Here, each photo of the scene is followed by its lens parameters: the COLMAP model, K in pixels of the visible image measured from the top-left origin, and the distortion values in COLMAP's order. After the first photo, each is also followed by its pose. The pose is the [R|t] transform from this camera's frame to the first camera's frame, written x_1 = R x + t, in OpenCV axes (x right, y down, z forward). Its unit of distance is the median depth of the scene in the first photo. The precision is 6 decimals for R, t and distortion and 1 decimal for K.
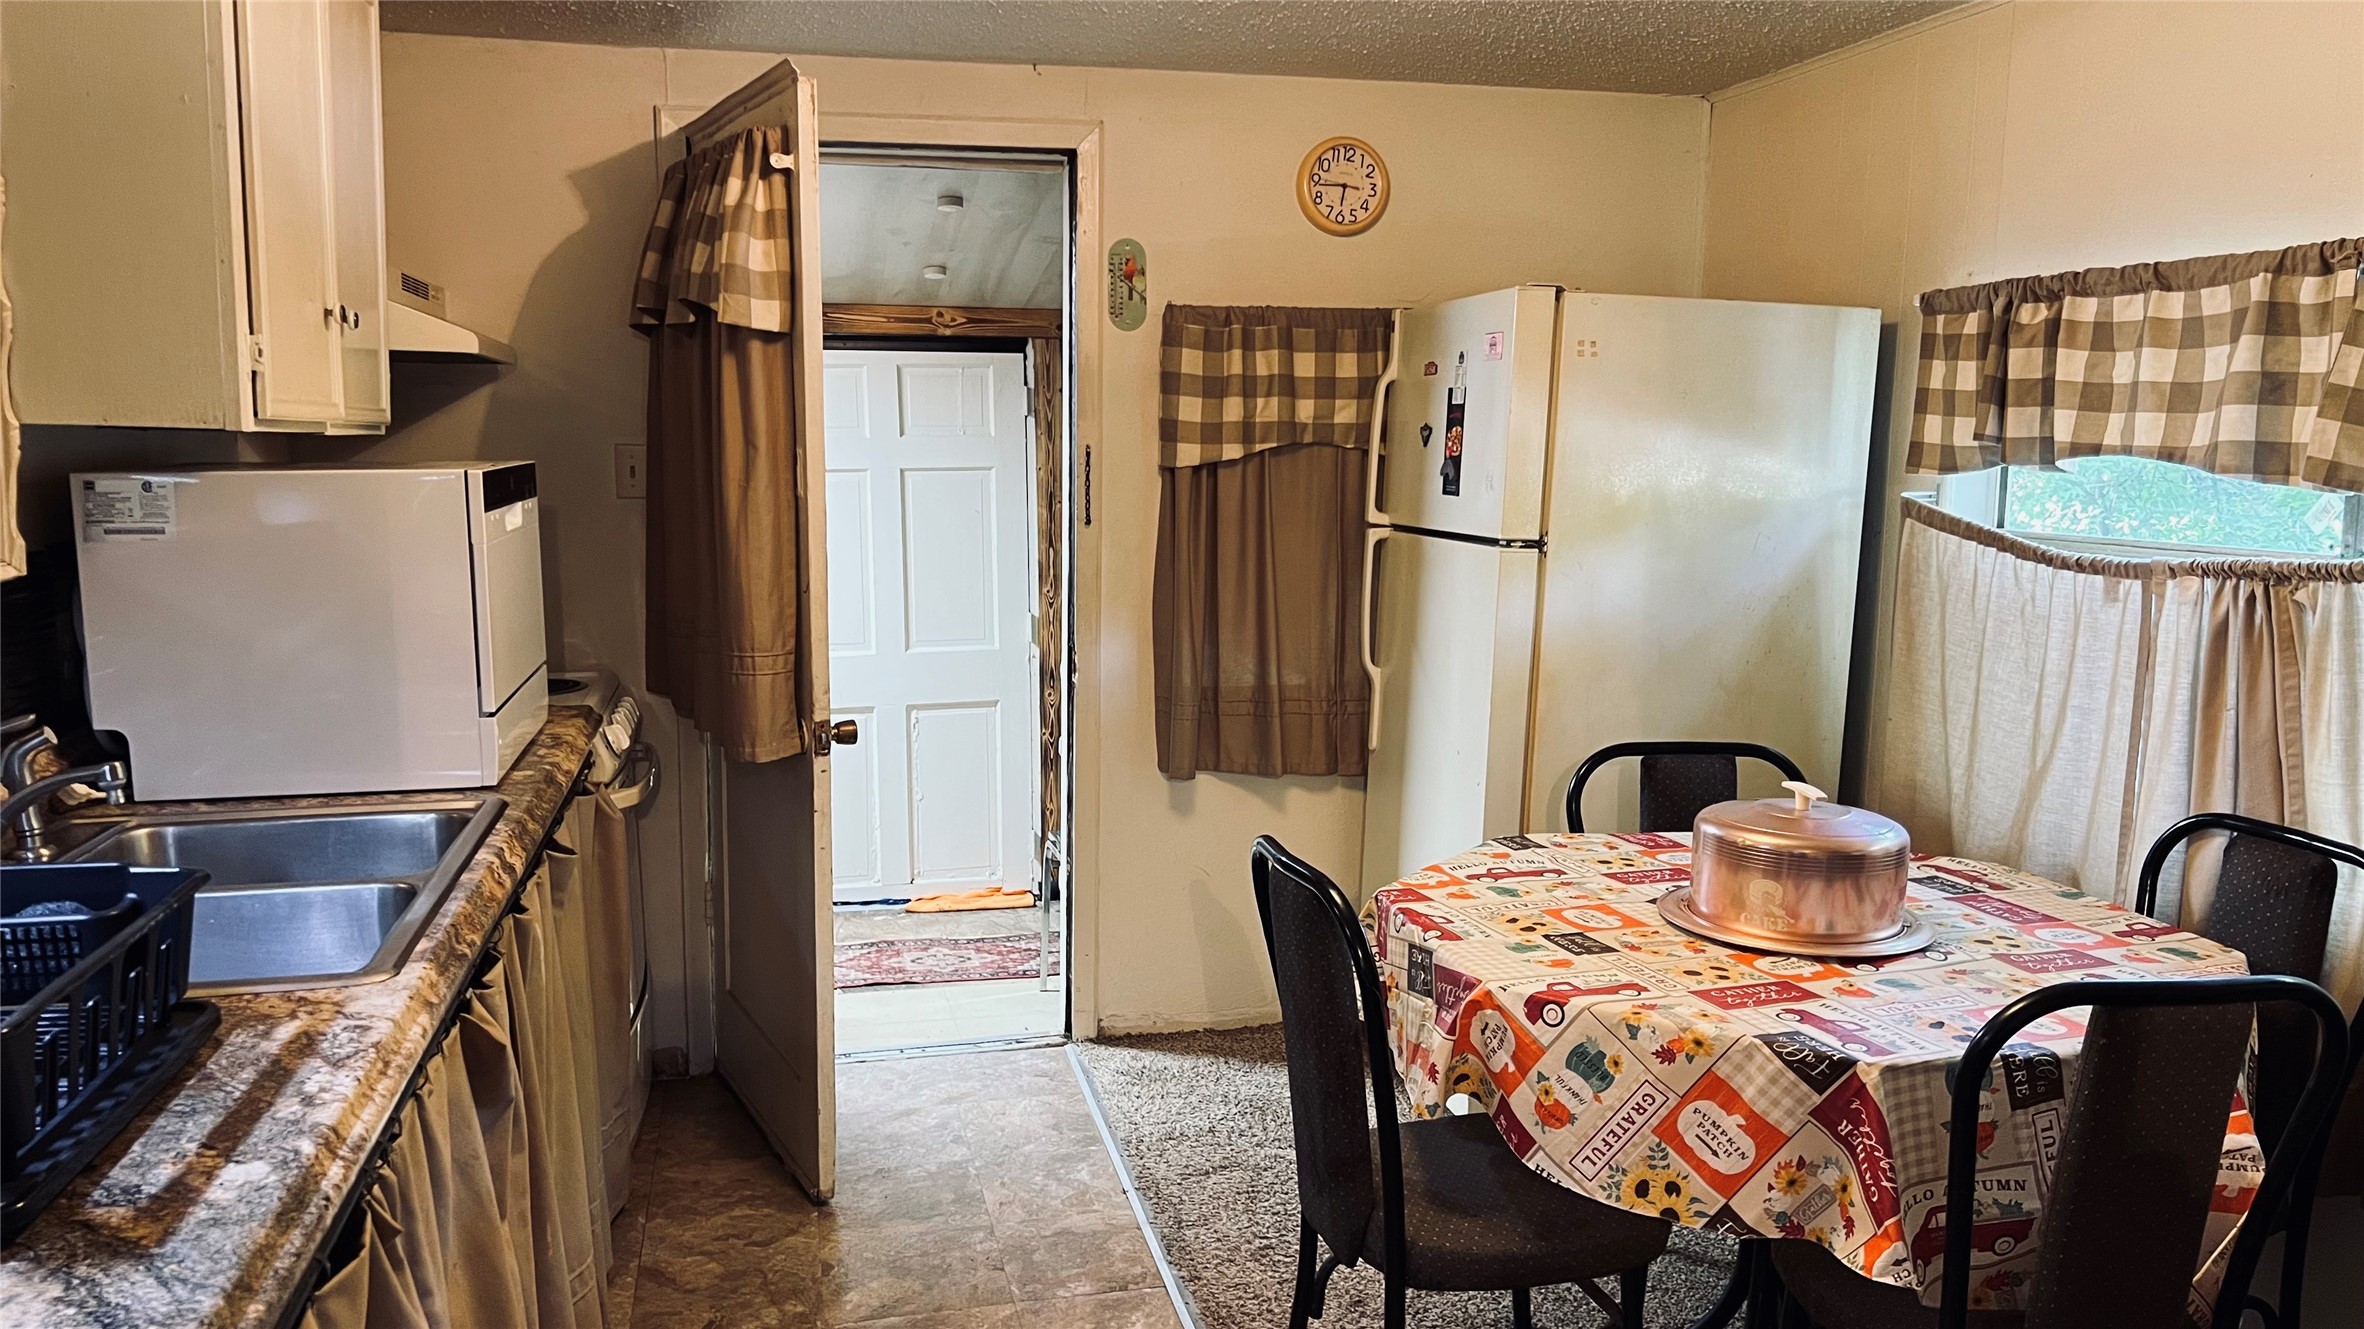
lens RADIAL K [[1778.0, 0, 1178.8], [0, 1778.0, 684.6], [0, 0, 1]] dist [0.063551, -0.097201]
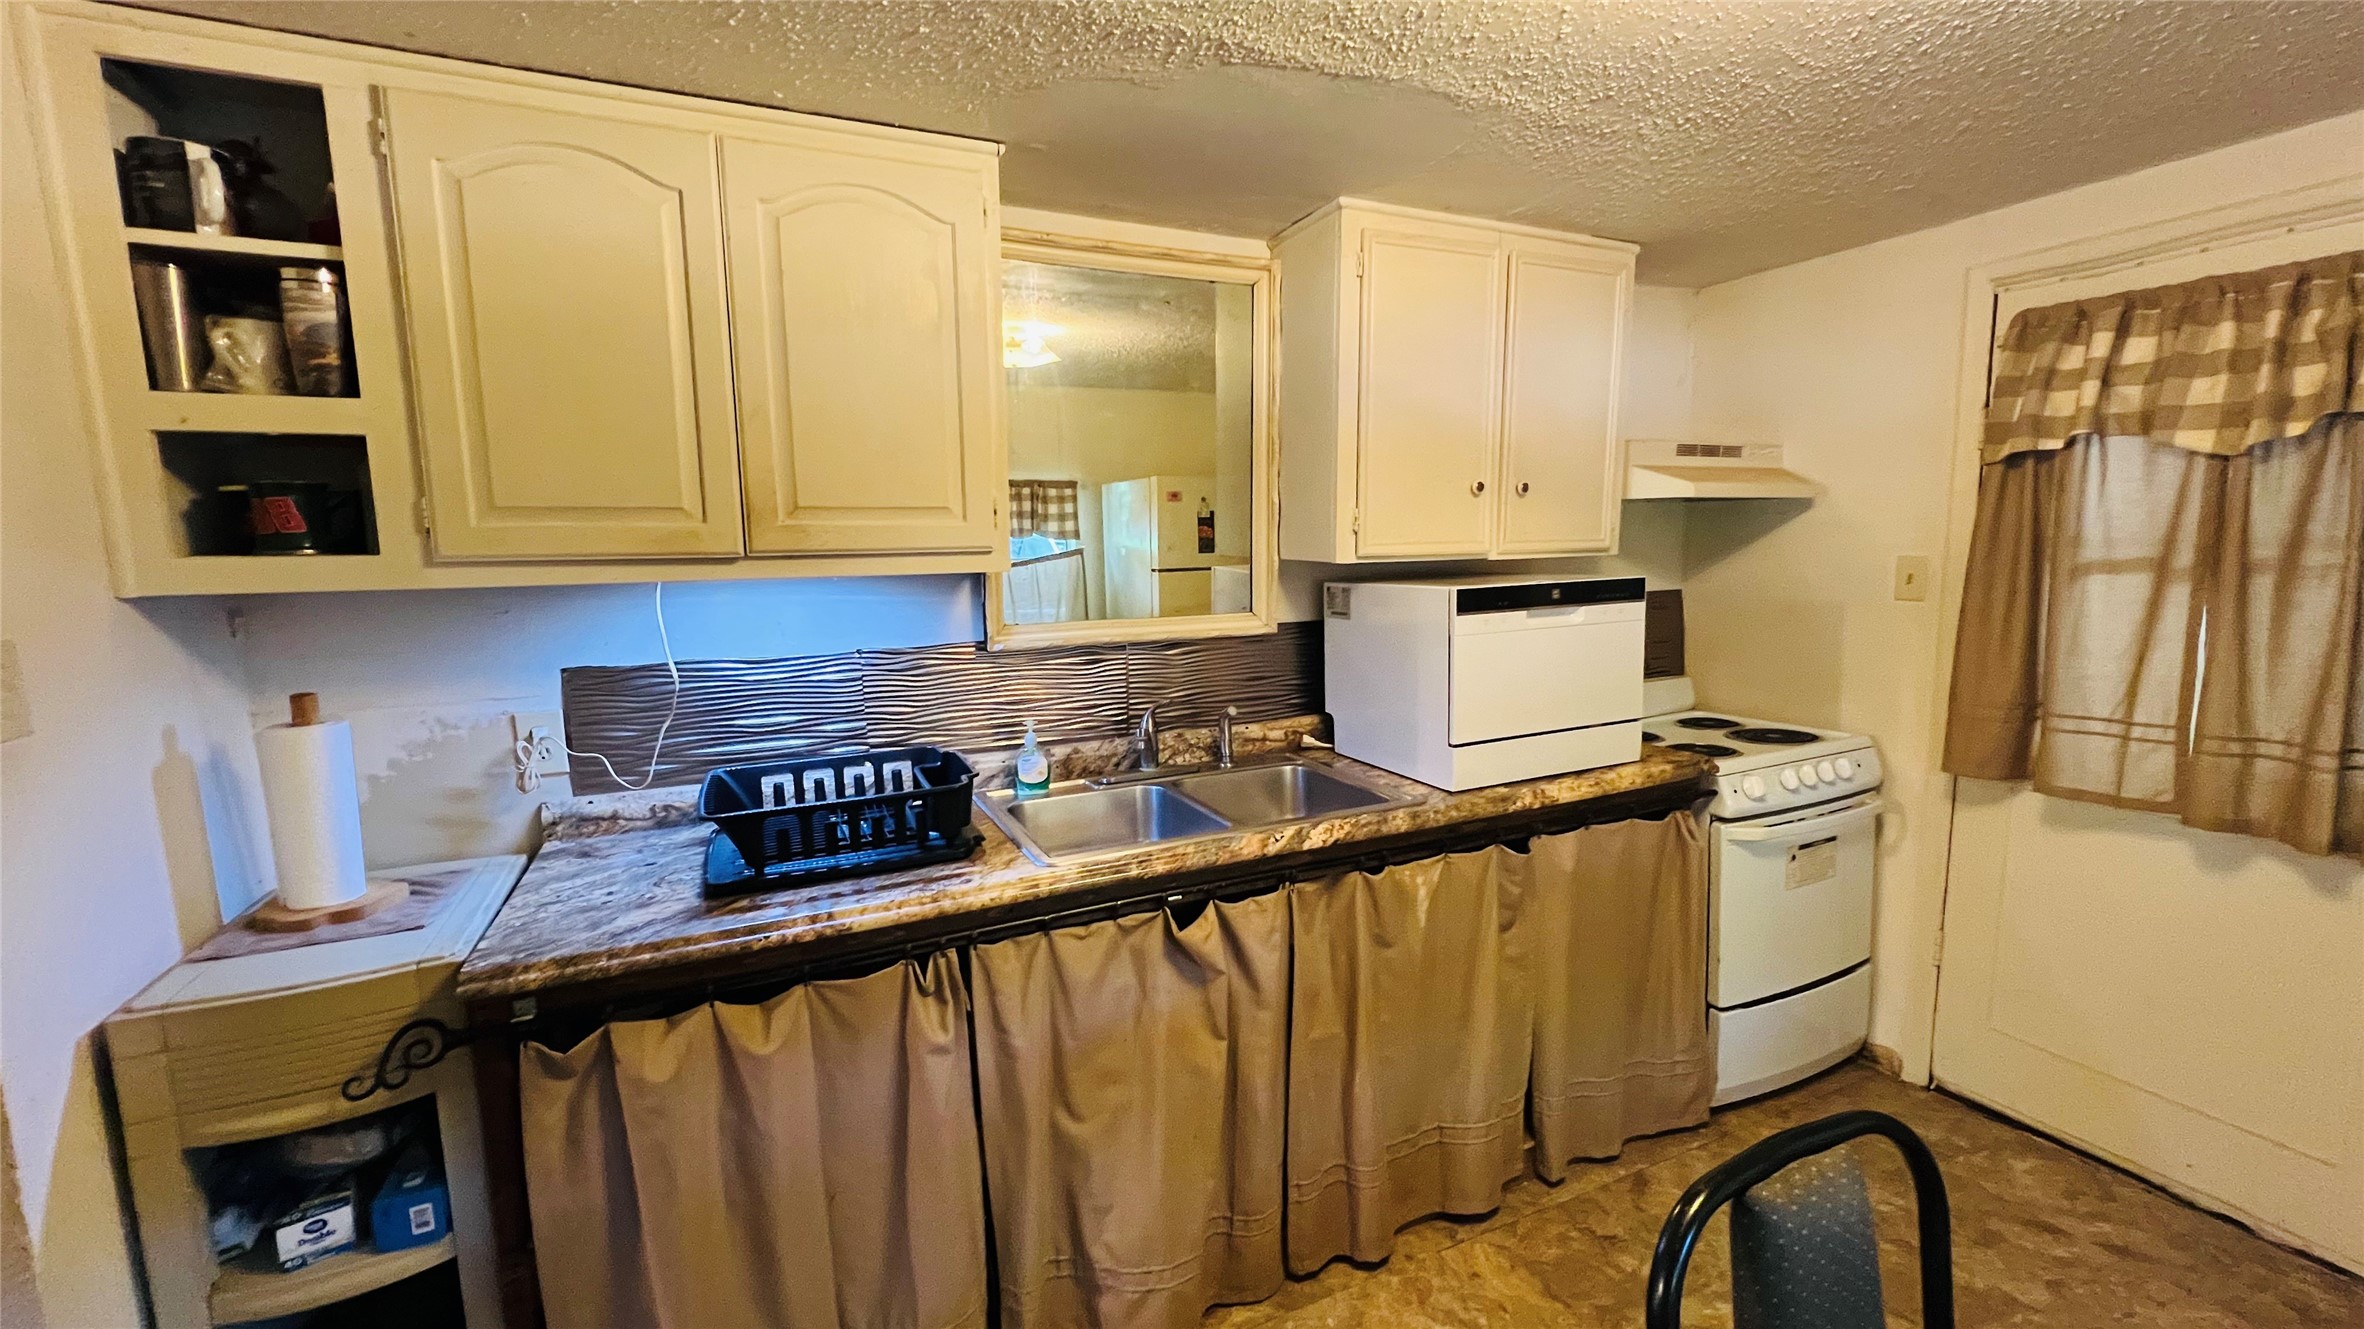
lens RADIAL K [[930.1, 0, 1178.9], [0, 930.1, 662.2], [0, 0, 1]] dist [-0.003313, 0.000253]
pose [[0.195349, 0.122857, -0.973008, 0.291625], [-0.115153, 0.988133, 0.101648, -0.093529], [0.973950, 0.092188, 0.207179, 0.516088]]
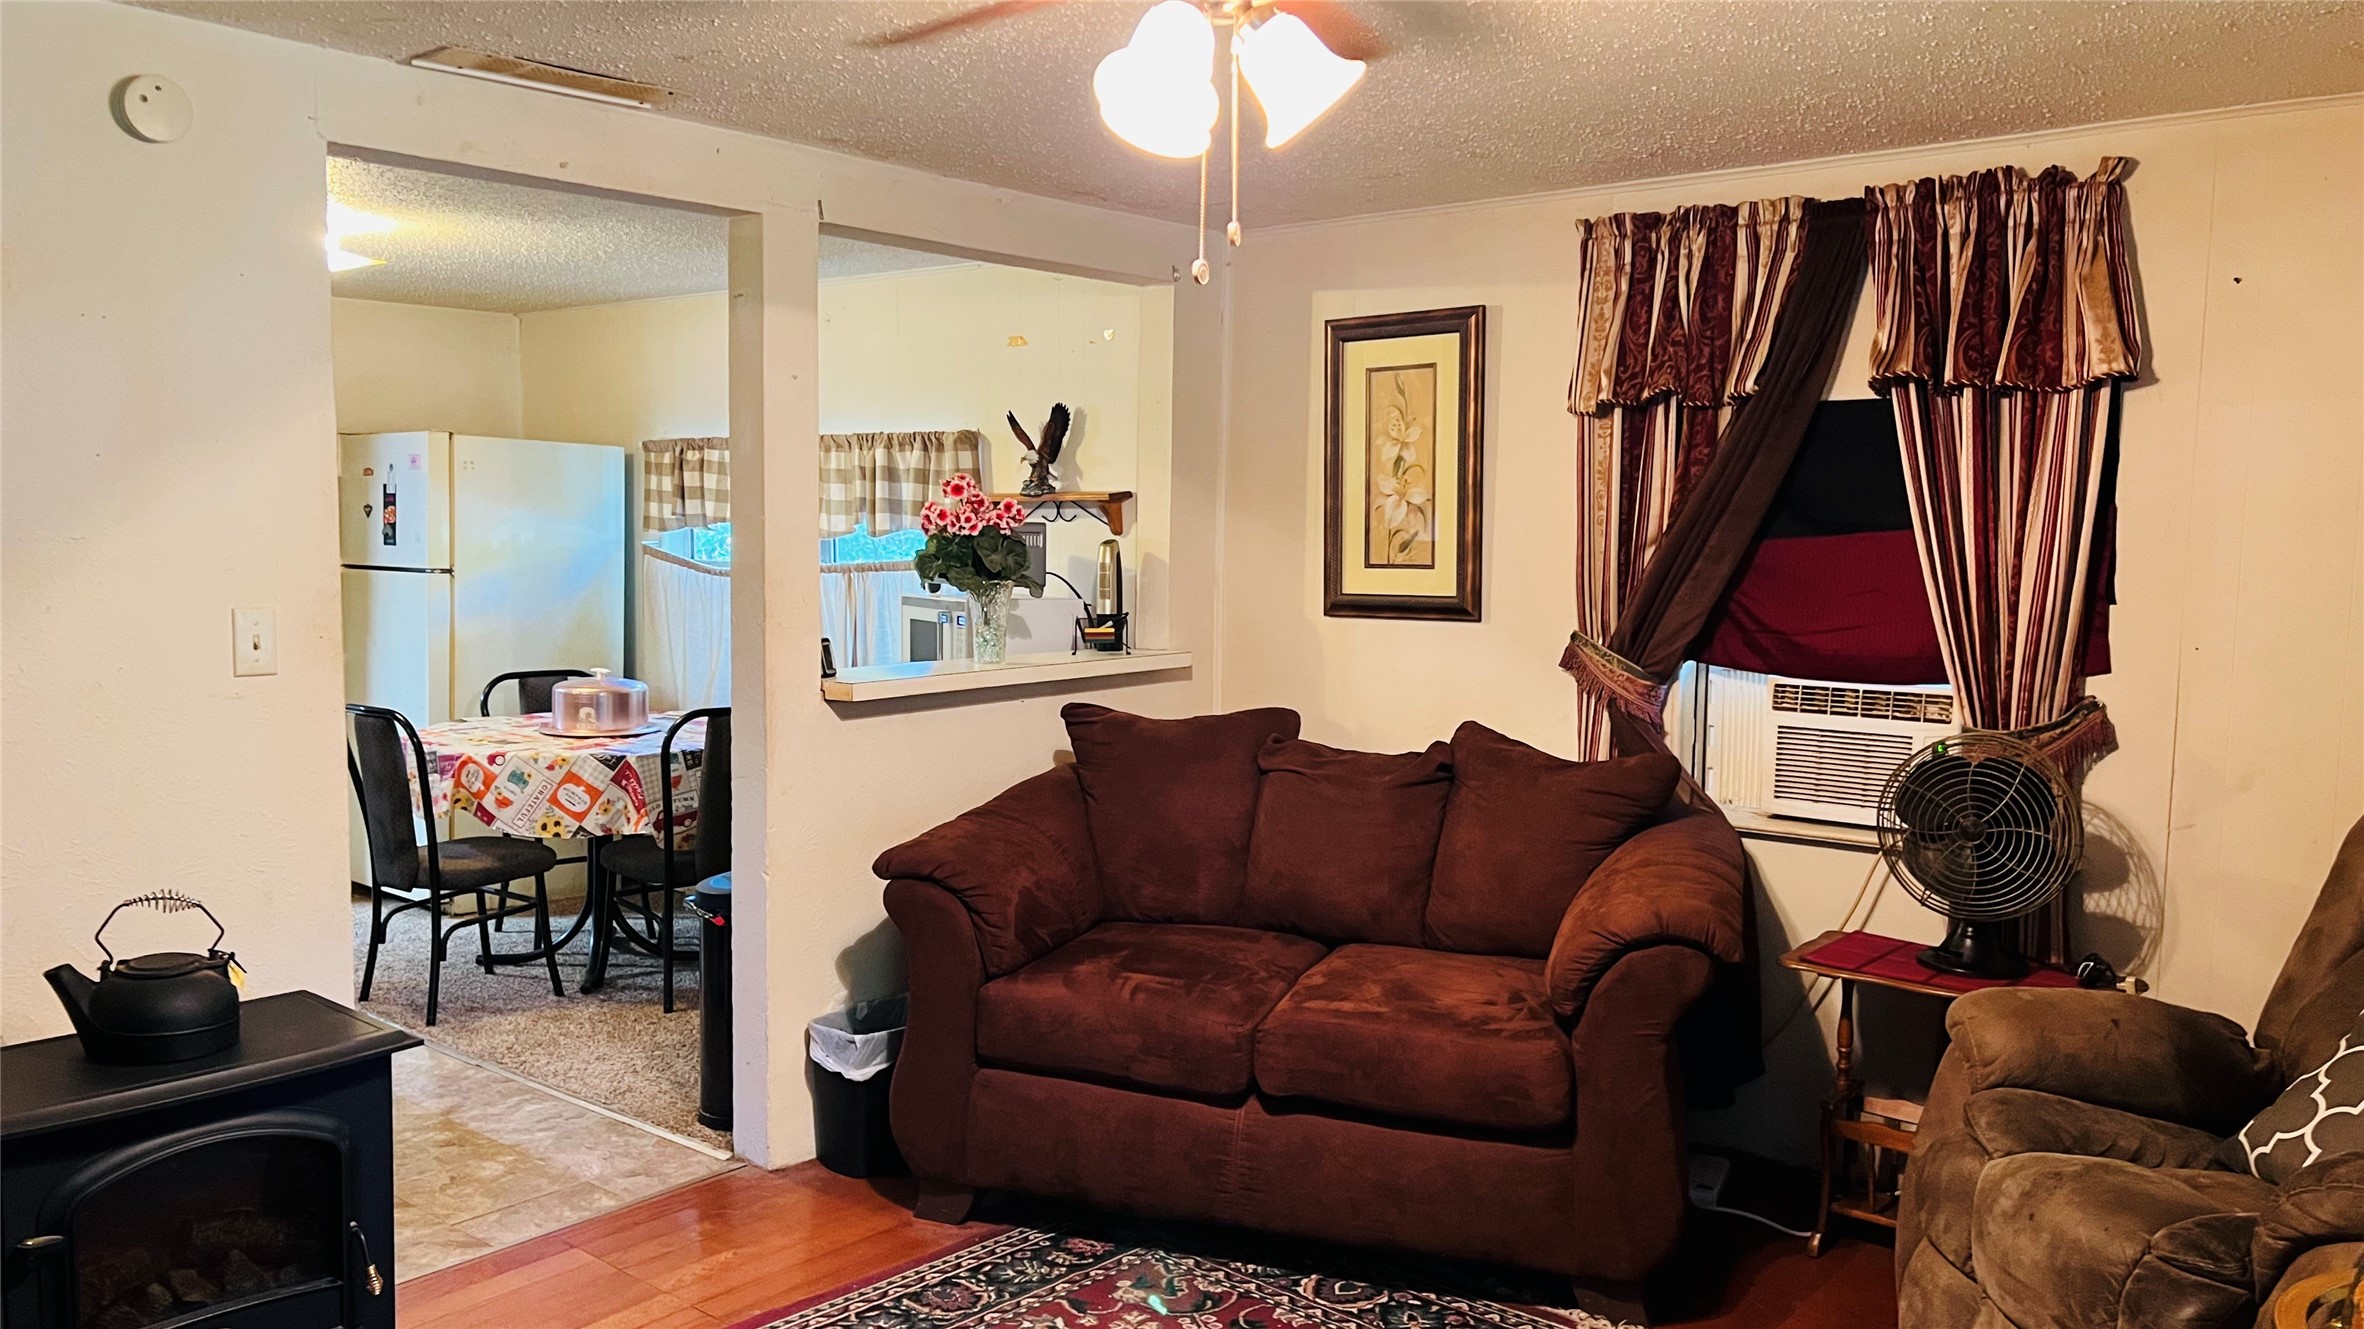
lens RADIAL K [[1778.0, 0, 1178.8], [0, 1778.0, 684.6], [0, 0, 1]] dist [0.063551, -0.097201]
pose [[0.798858, -0.058960, 0.598623, -0.464687], [0.080769, 0.996686, -0.009618, 0.174344], [-0.596073, 0.056034, 0.800973, -1.373796]]
